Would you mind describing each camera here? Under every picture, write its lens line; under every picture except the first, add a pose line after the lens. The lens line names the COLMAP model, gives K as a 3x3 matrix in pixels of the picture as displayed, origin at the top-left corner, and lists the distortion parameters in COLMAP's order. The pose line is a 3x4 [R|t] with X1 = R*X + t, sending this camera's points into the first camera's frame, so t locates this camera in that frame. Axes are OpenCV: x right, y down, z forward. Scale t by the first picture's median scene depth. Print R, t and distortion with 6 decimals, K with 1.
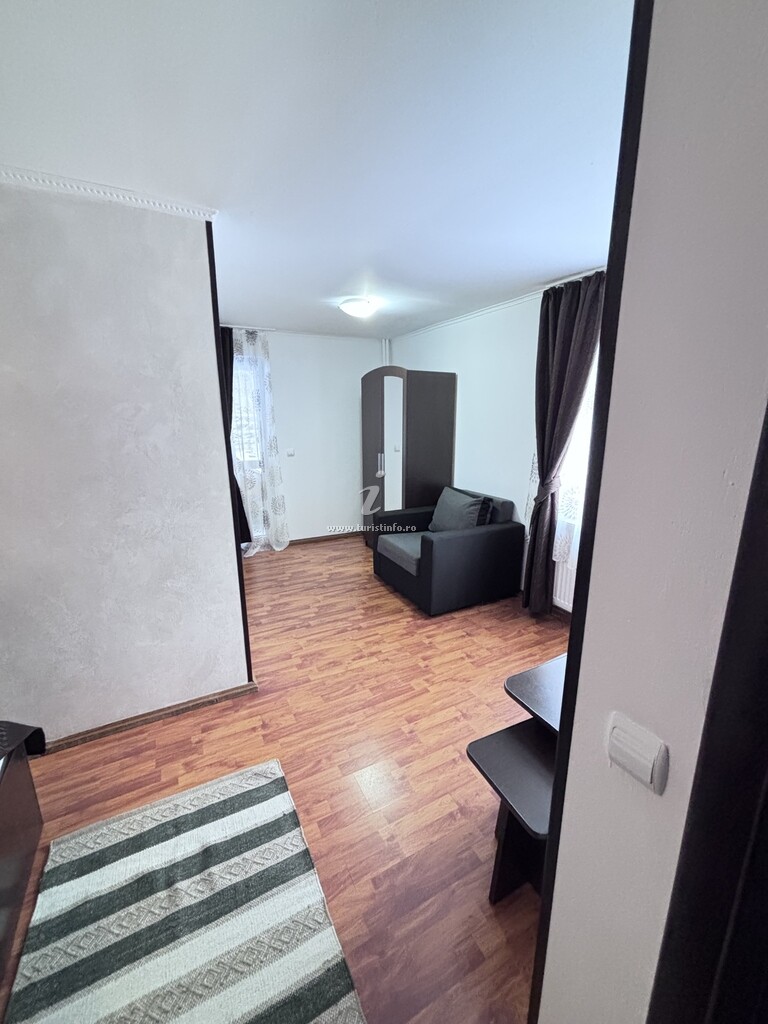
lens RADIAL K [[413.2, 0, 379.4], [0, 413.2, 504.6], [0, 0, 1]] dist [0.003682, -0.002573]
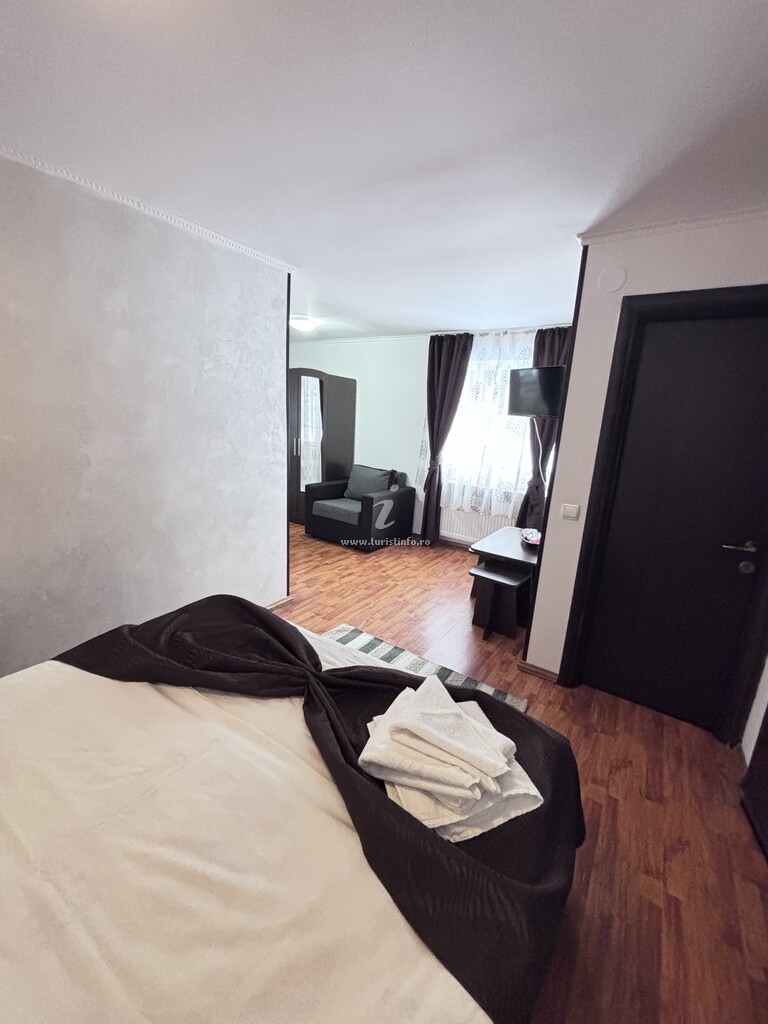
lens RADIAL K [[413.2, 0, 380.7], [0, 413.2, 509.3], [0, 0, 1]] dist [0.003682, -0.002573]
pose [[0.878261, -0.051757, 0.475373, -0.598251], [0.040817, 0.998611, 0.033316, 0.089135], [-0.476437, -0.009857, 0.879153, -0.325386]]
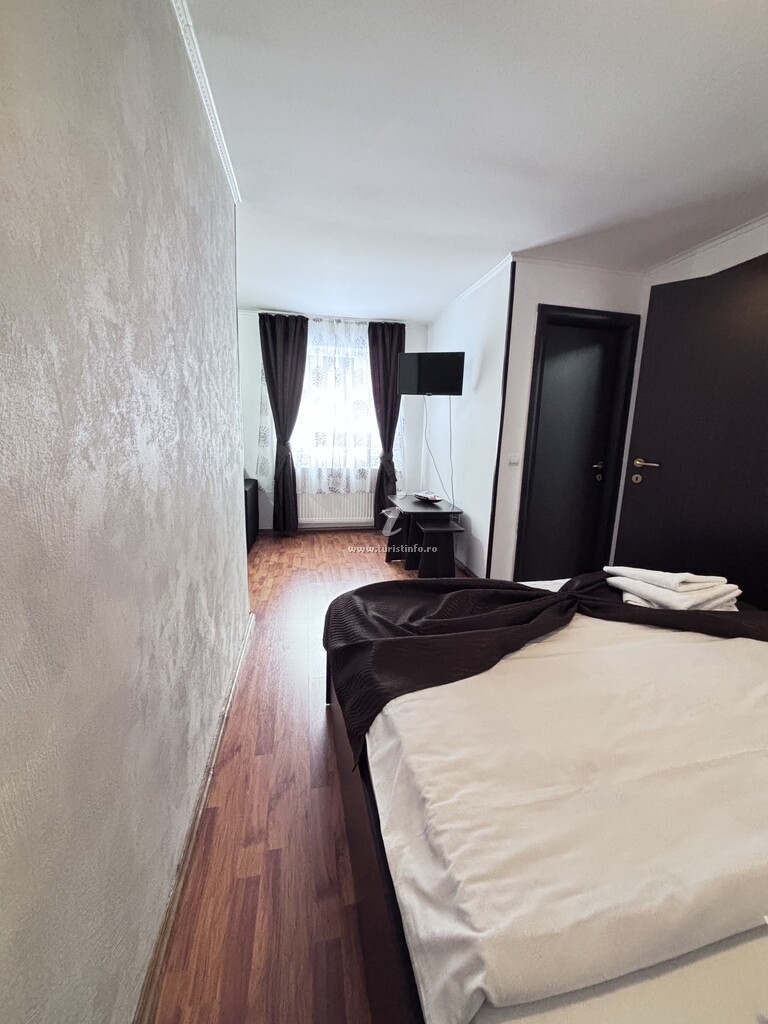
lens RADIAL K [[413.2, 0, 388.5], [0, 413.2, 511.7], [0, 0, 1]] dist [0.003682, -0.002573]
pose [[0.277365, -0.169969, 0.945611, -1.060856], [0.177939, 0.976288, 0.123290, 0.076619], [-0.944143, 0.134064, 0.301032, 0.237208]]
